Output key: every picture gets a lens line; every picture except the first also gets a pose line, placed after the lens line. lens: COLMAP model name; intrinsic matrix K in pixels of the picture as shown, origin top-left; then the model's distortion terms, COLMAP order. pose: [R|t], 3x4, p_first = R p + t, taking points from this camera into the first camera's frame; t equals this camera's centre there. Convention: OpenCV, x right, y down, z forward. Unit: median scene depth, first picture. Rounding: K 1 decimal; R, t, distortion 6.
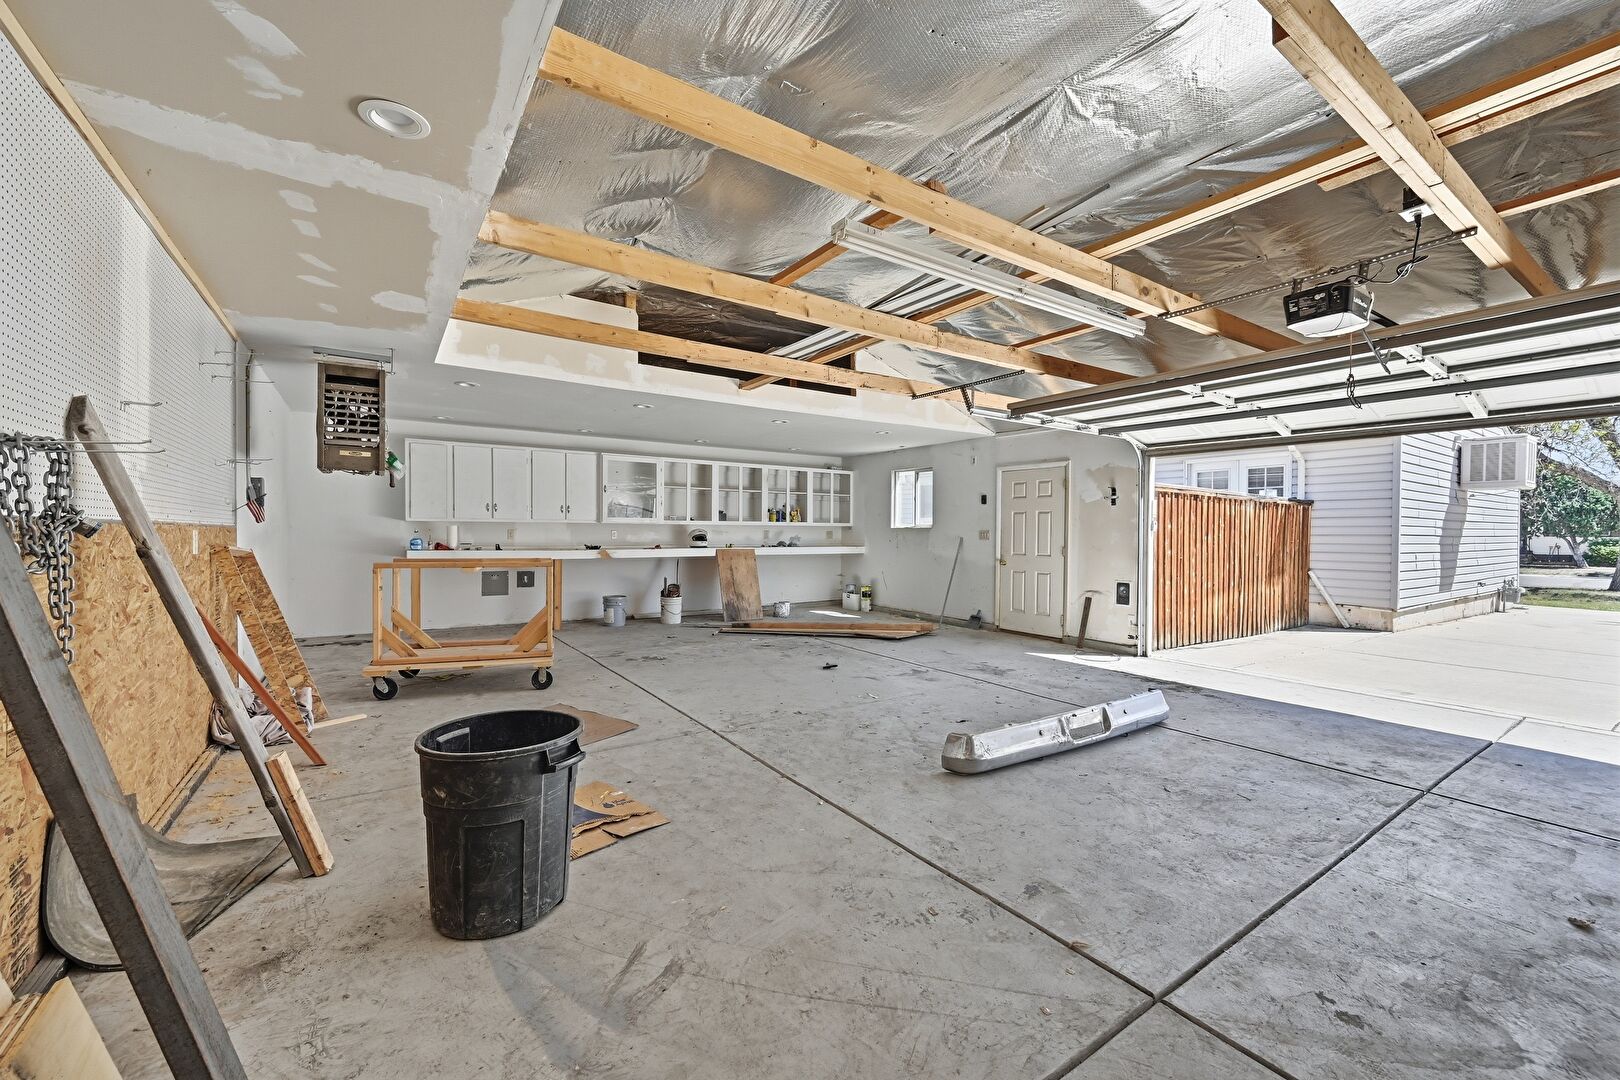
lens RADIAL K [[649.8, 0, 806.6], [0, 649.8, 536.6], [0, 0, 1]] dist [-0.001386, 0.000436]
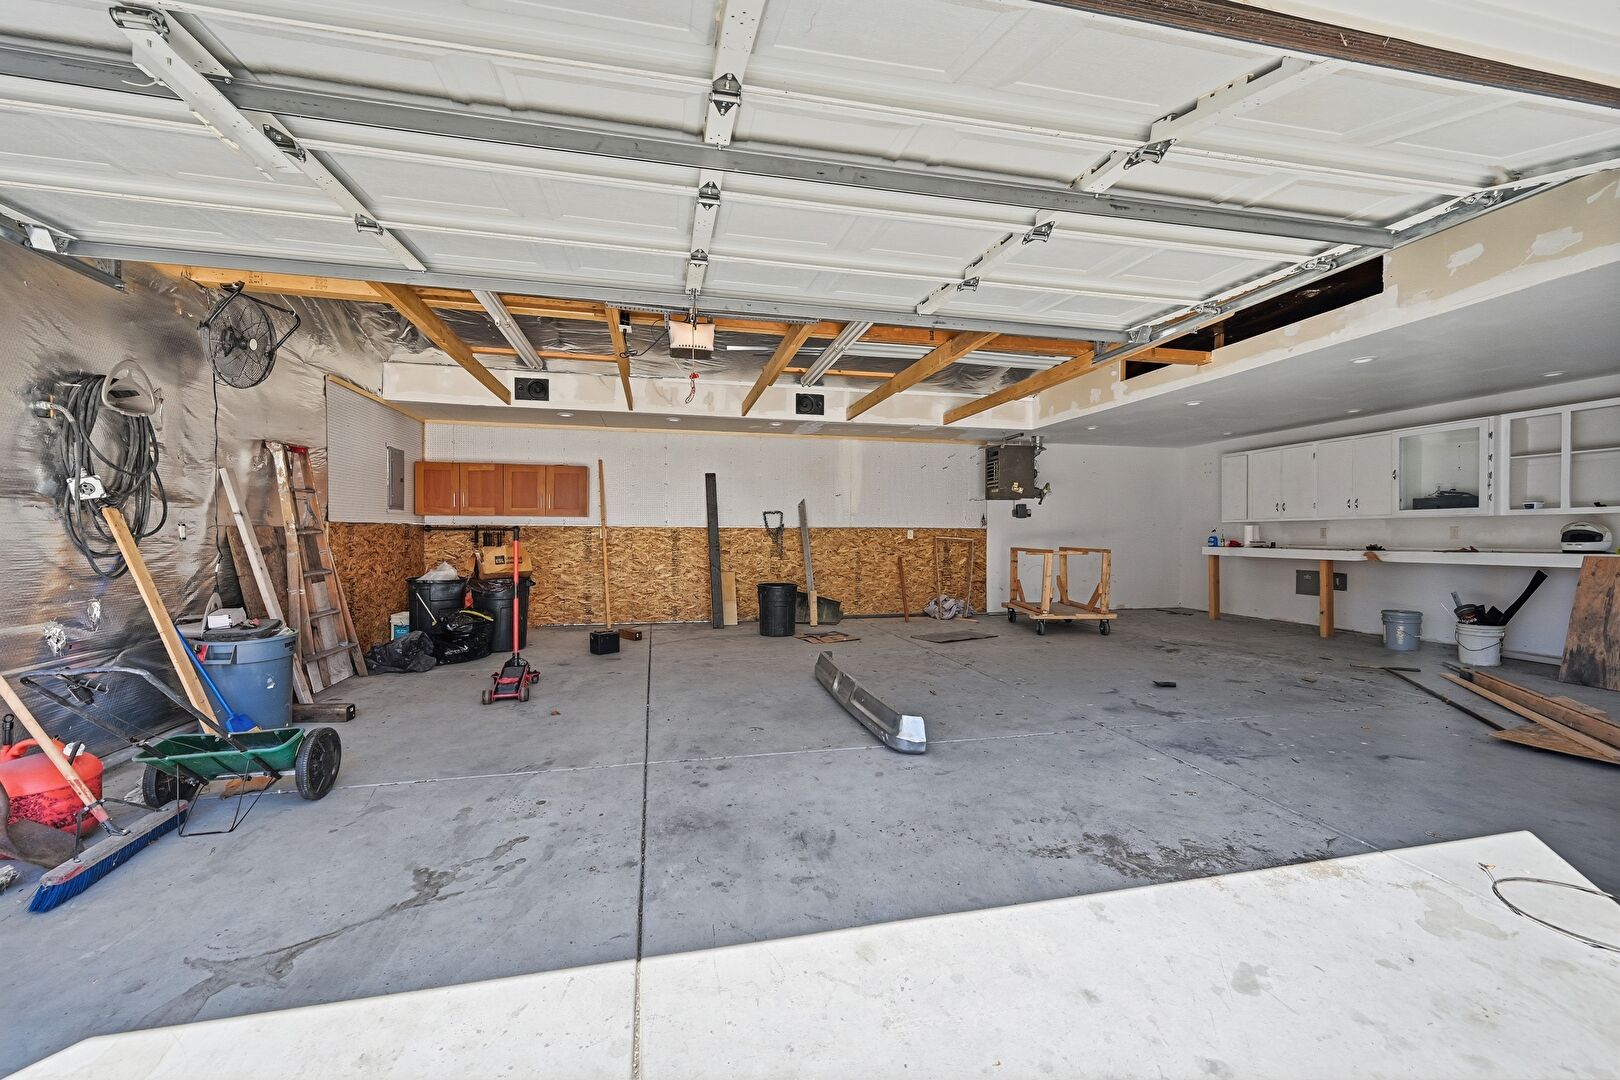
lens RADIAL K [[649.8, 0, 802.5], [0, 649.8, 538.9], [0, 0, 1]] dist [-0.001386, 0.000436]
pose [[-0.354799, 0.000876, -0.934942, 0.724424], [-0.004381, 0.999987, 0.002600, 0.005893], [0.934932, 0.005018, -0.354791, 0.629916]]
